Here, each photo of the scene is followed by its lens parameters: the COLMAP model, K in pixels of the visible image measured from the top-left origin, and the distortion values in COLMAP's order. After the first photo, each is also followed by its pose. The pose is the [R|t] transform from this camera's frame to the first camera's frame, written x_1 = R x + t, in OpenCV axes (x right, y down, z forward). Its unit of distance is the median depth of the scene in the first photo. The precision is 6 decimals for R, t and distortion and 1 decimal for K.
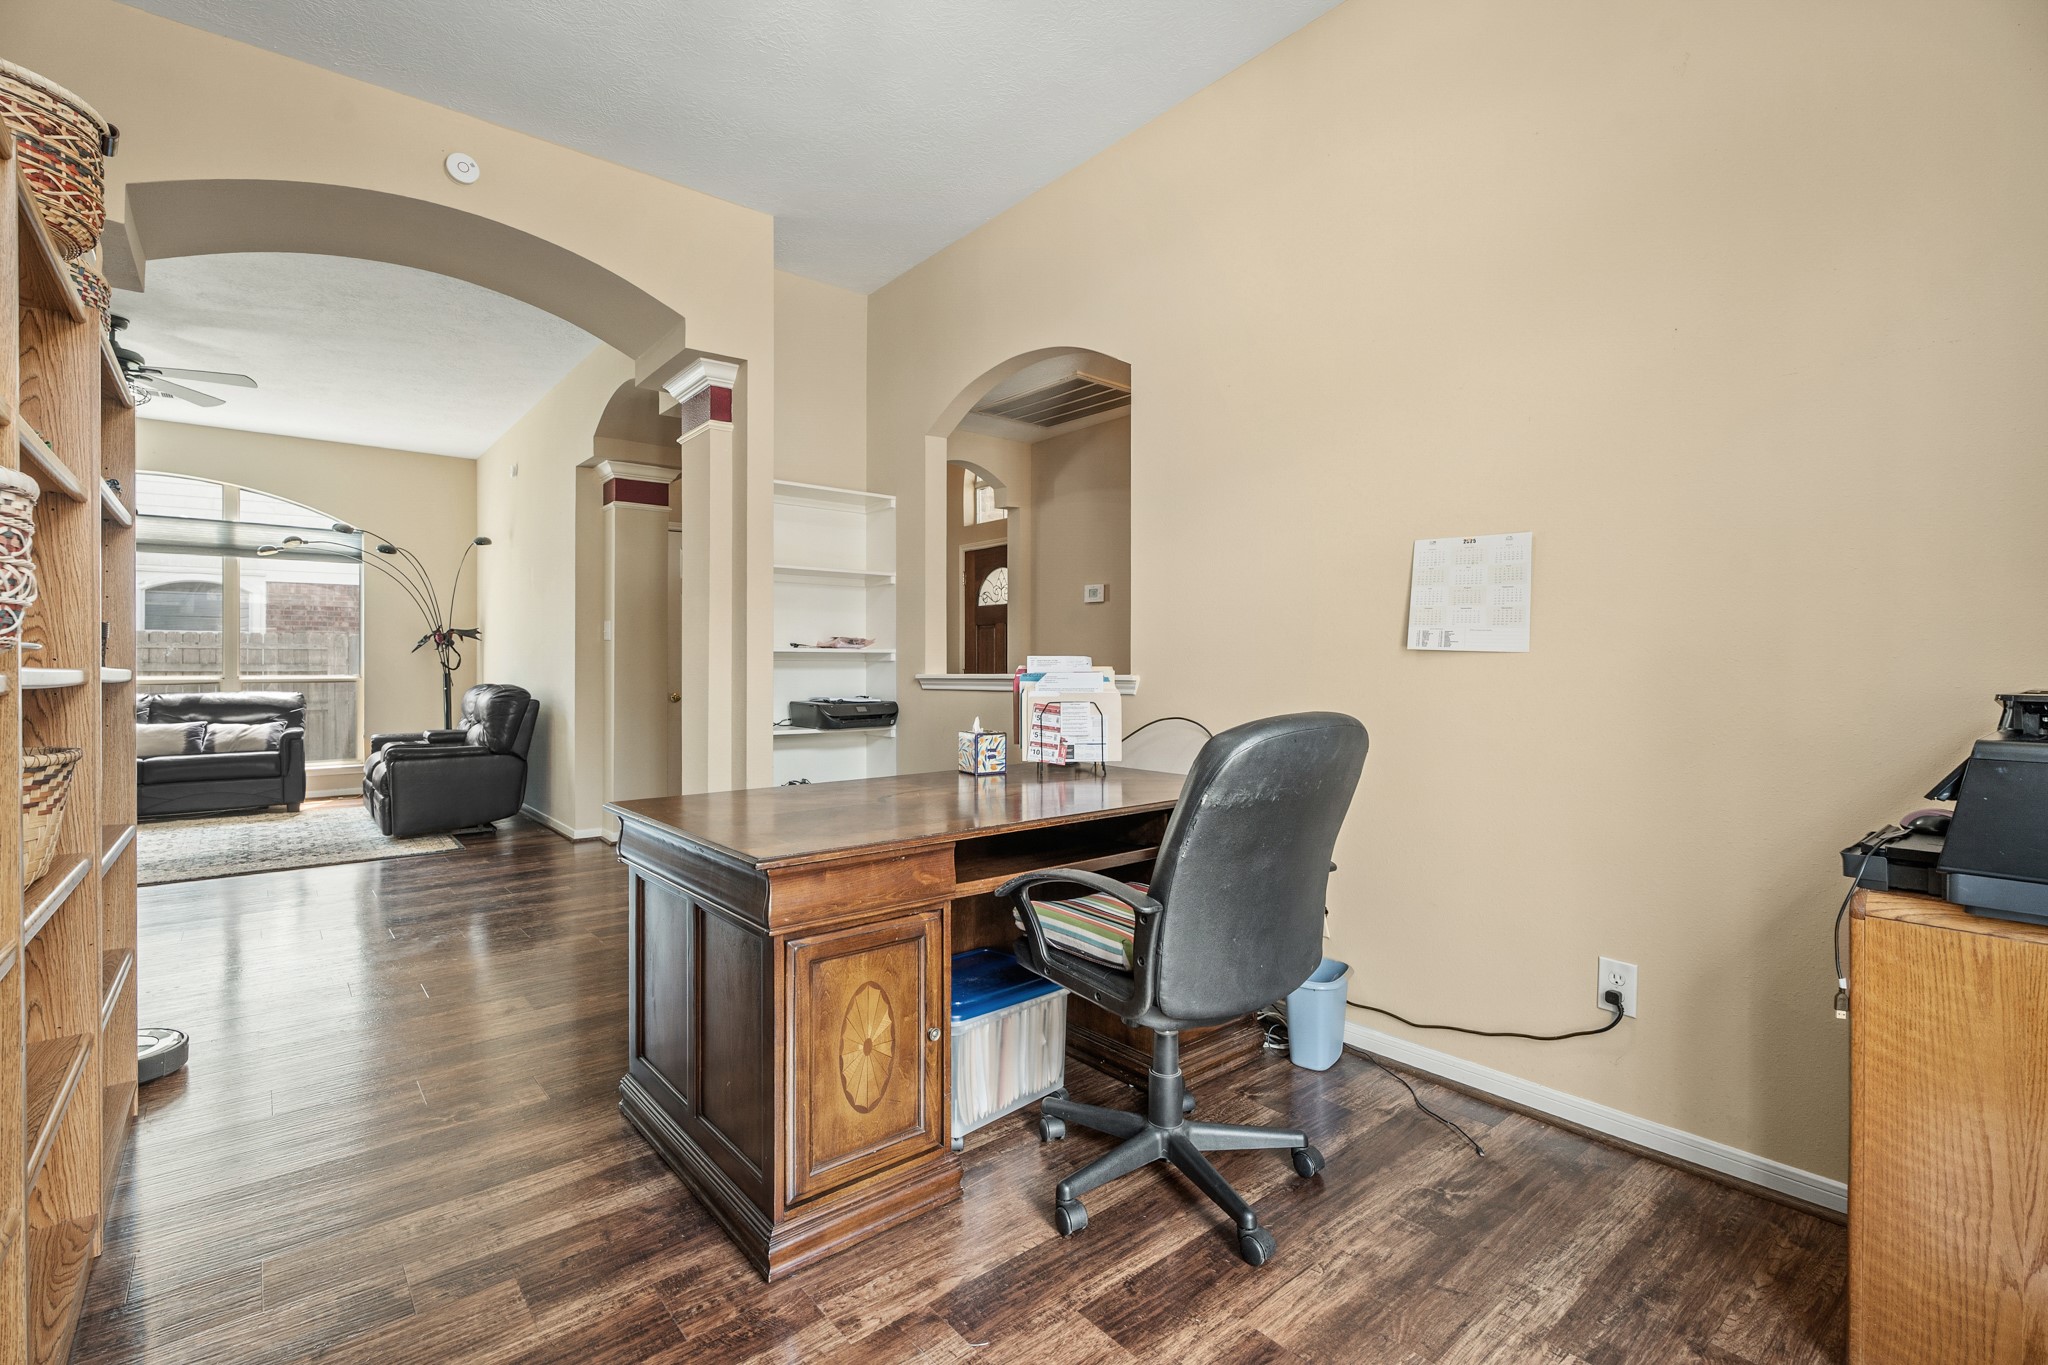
lens RADIAL K [[912.8, 0, 1019.4], [0, 912.8, 675.1], [0, 0, 1]] dist [-0.001936, 0.000301]
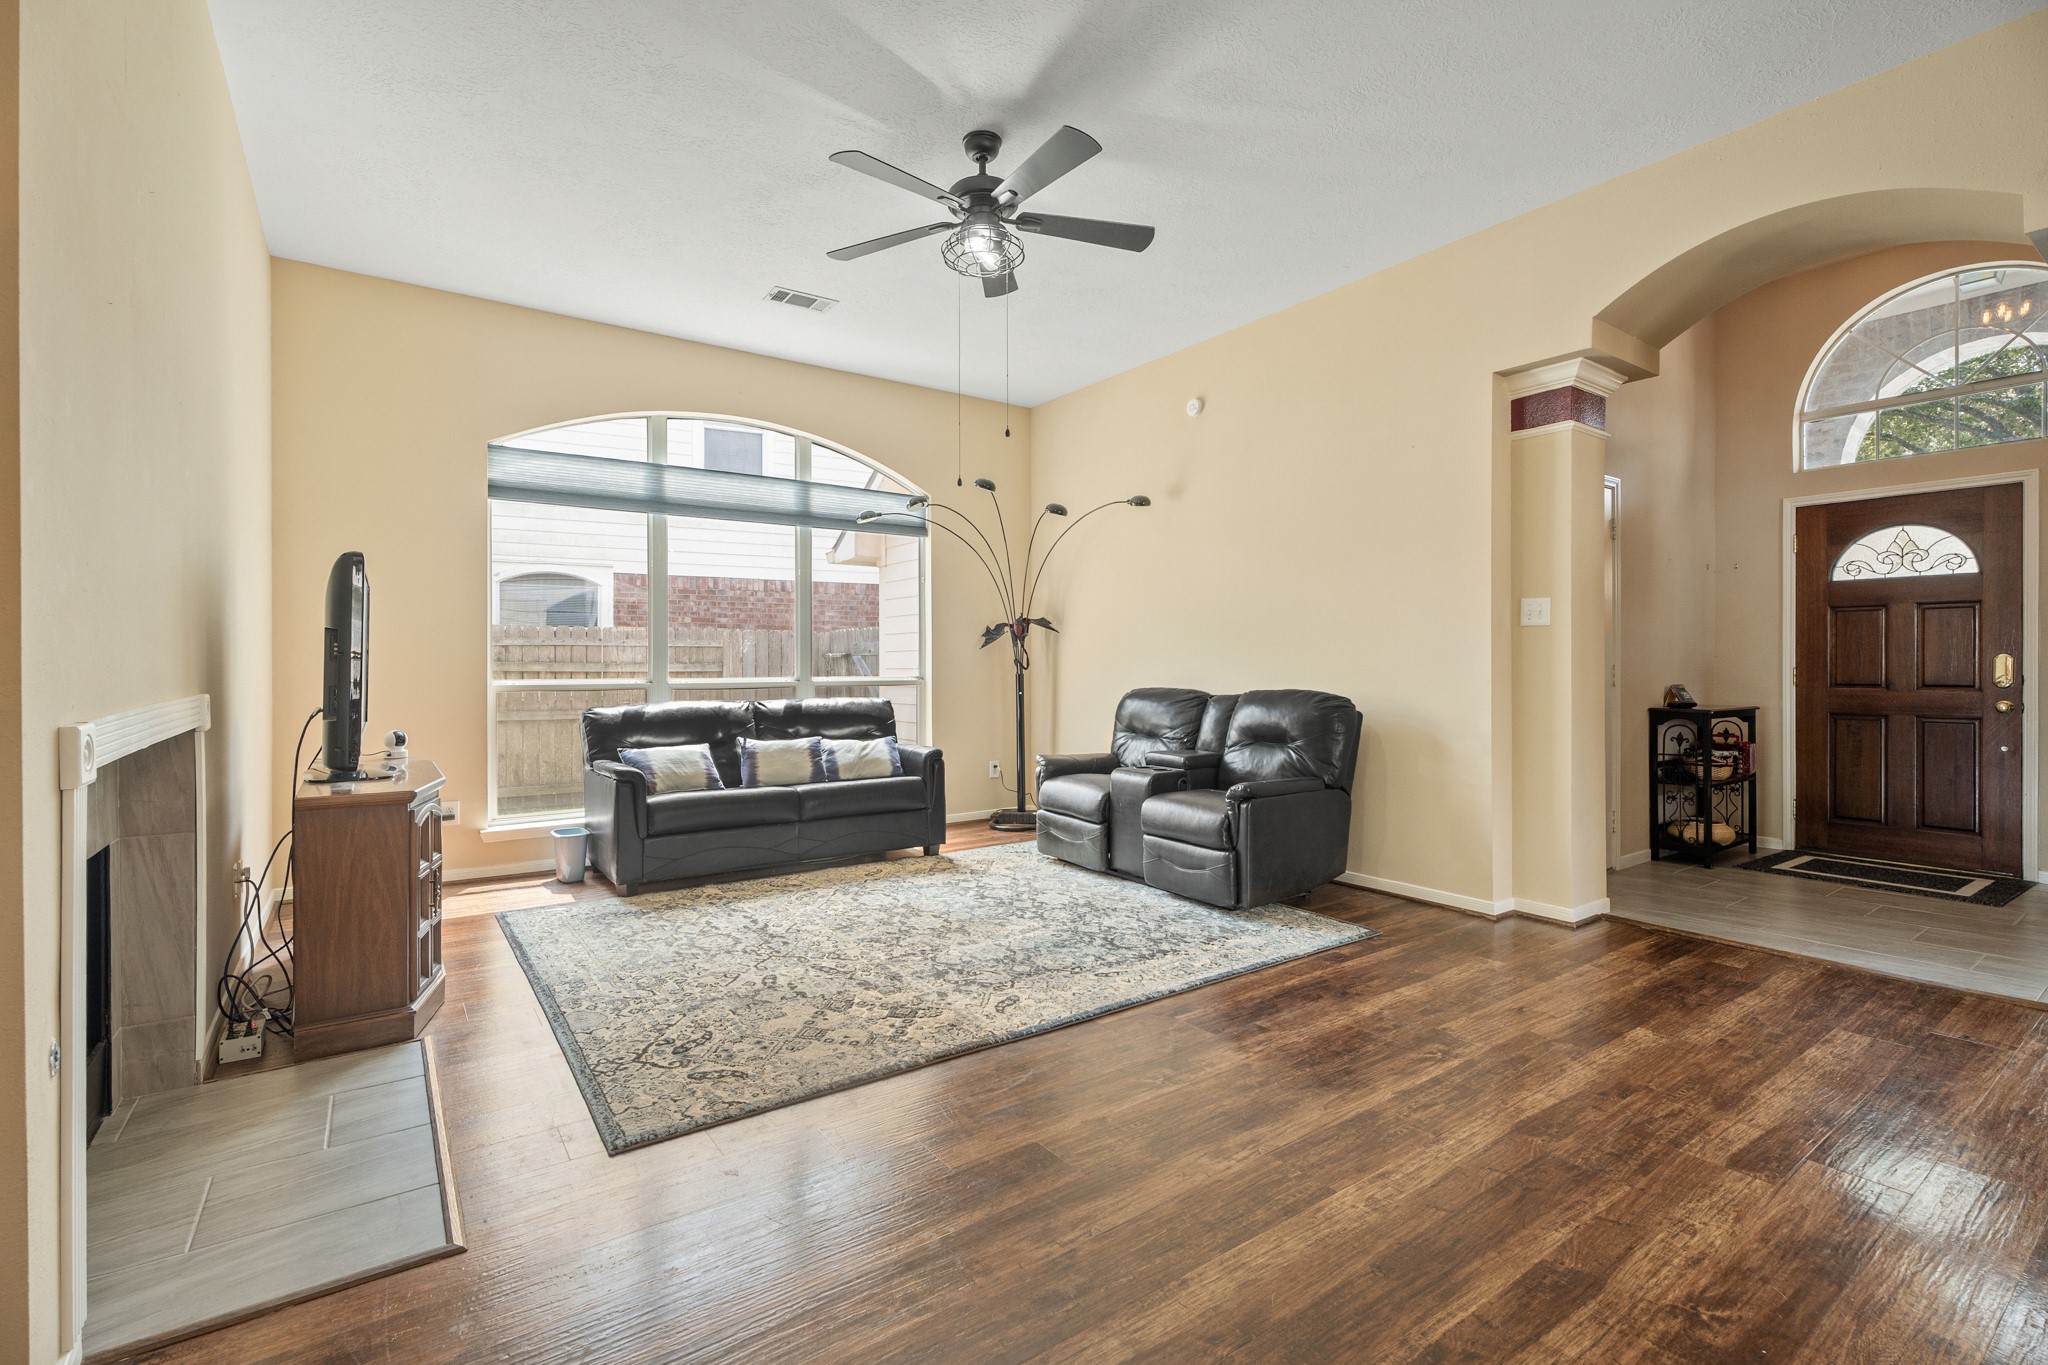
lens RADIAL K [[905.5, 0, 1019.3], [0, 905.5, 667.6], [0, 0, 1]] dist [-0.008558, 0.000554]
pose [[0.996519, -0.001090, -0.083362, -0.616464], [0.000442, 0.999969, -0.007799, -0.001456], [0.083368, 0.007735, 0.996489, 0.233277]]
